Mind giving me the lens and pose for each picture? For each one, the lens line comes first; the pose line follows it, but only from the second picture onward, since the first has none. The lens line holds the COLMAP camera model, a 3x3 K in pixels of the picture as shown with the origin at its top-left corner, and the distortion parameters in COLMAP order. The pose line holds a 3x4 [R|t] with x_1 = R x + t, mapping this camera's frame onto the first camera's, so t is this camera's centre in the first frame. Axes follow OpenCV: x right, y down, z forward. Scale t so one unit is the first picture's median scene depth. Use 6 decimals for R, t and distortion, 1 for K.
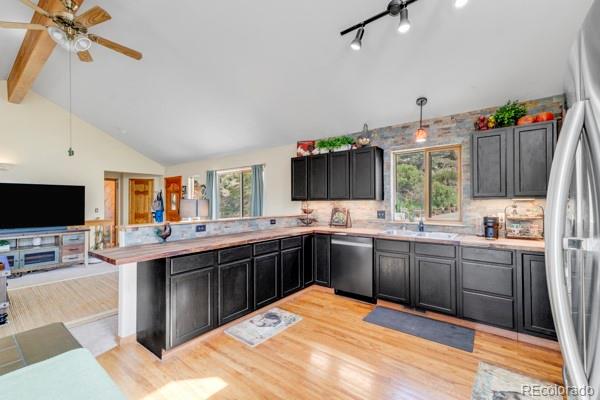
lens RADIAL K [[256.7, 0, 301.9], [0, 256.7, 200.2], [0, 0, 1]] dist [0.016043, 0.000257]
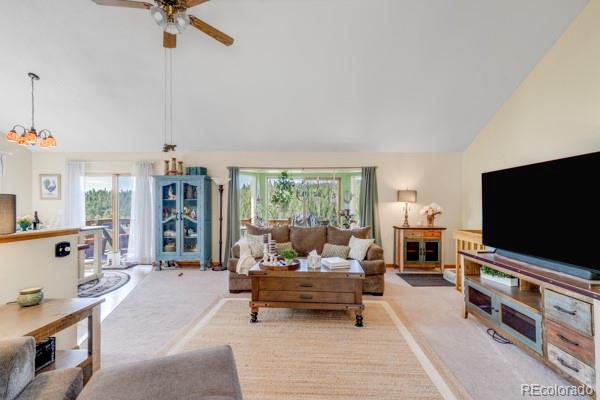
lens RADIAL K [[260.7, 0, 308.1], [0, 260.7, 205.6], [0, 0, 1]] dist [0.019280, -0.000053]
pose [[-0.814341, 0.003876, -0.580373, -0.449362], [0.004763, 0.999989, -0.000006, 0.013898], [0.580367, -0.002769, -0.814351, 1.226649]]
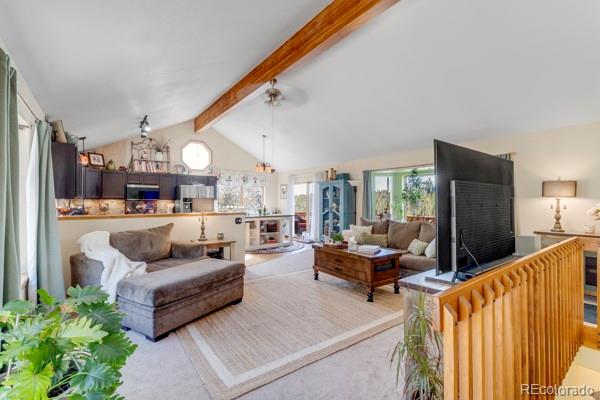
lens RADIAL K [[263.5, 0, 299.6], [0, 263.5, 204.1], [0, 0, 1]] dist [0.017201, 0.000085]
pose [[-0.961157, 0.000454, 0.276003, -0.919927], [0.000791, 0.999999, 0.001107, 0.020030], [-0.276003, 0.001282, -0.961156, 1.571709]]
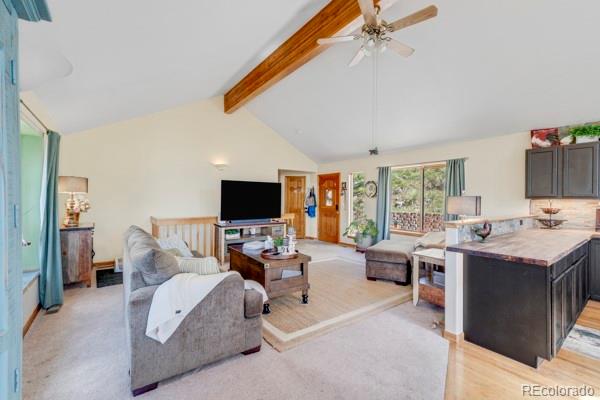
lens RADIAL K [[260.9, 0, 301.5], [0, 260.9, 200.1], [0, 0, 1]] dist [0.003397, 0.000141]
pose [[0.962727, 0.014028, -0.270109, -0.523035], [-0.010897, 0.999855, 0.013086, 0.003571], [0.270254, -0.009655, 0.962741, -0.057765]]
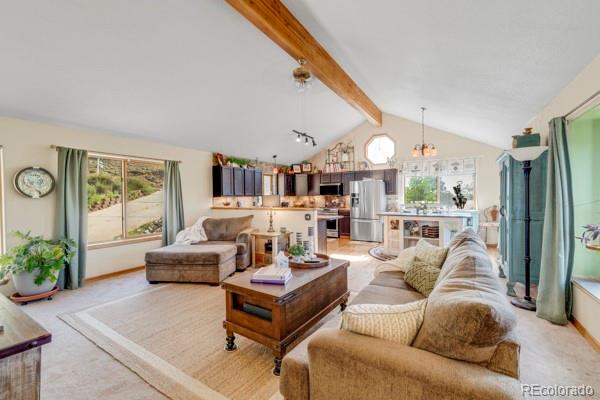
lens RADIAL K [[253.5, 0, 301.9], [0, 253.5, 199.4], [0, 0, 1]] dist [0.005784, 0.000144]
pose [[-0.106037, -0.004097, 0.994354, -1.401060], [0.007490, 0.999960, 0.004919, 0.013031], [-0.994334, 0.007970, -0.106002, 0.709012]]
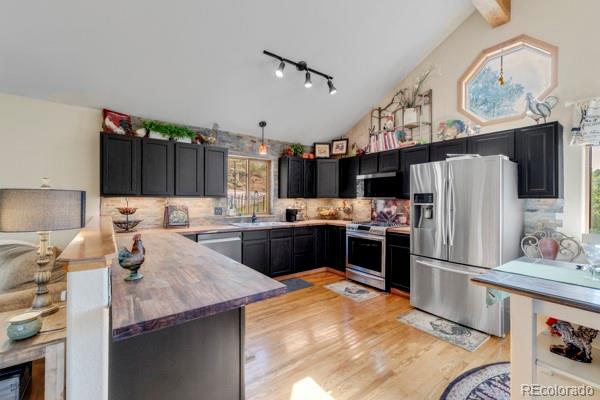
lens RADIAL K [[253.5, 0, 301.9], [0, 253.5, 199.4], [0, 0, 1]] dist [0.005784, 0.000144]
pose [[0.267792, 0.008398, 0.963440, -0.522822], [-0.012226, 0.999911, -0.005318, 0.006995], [-0.963399, -0.010355, 0.267871, 0.319077]]
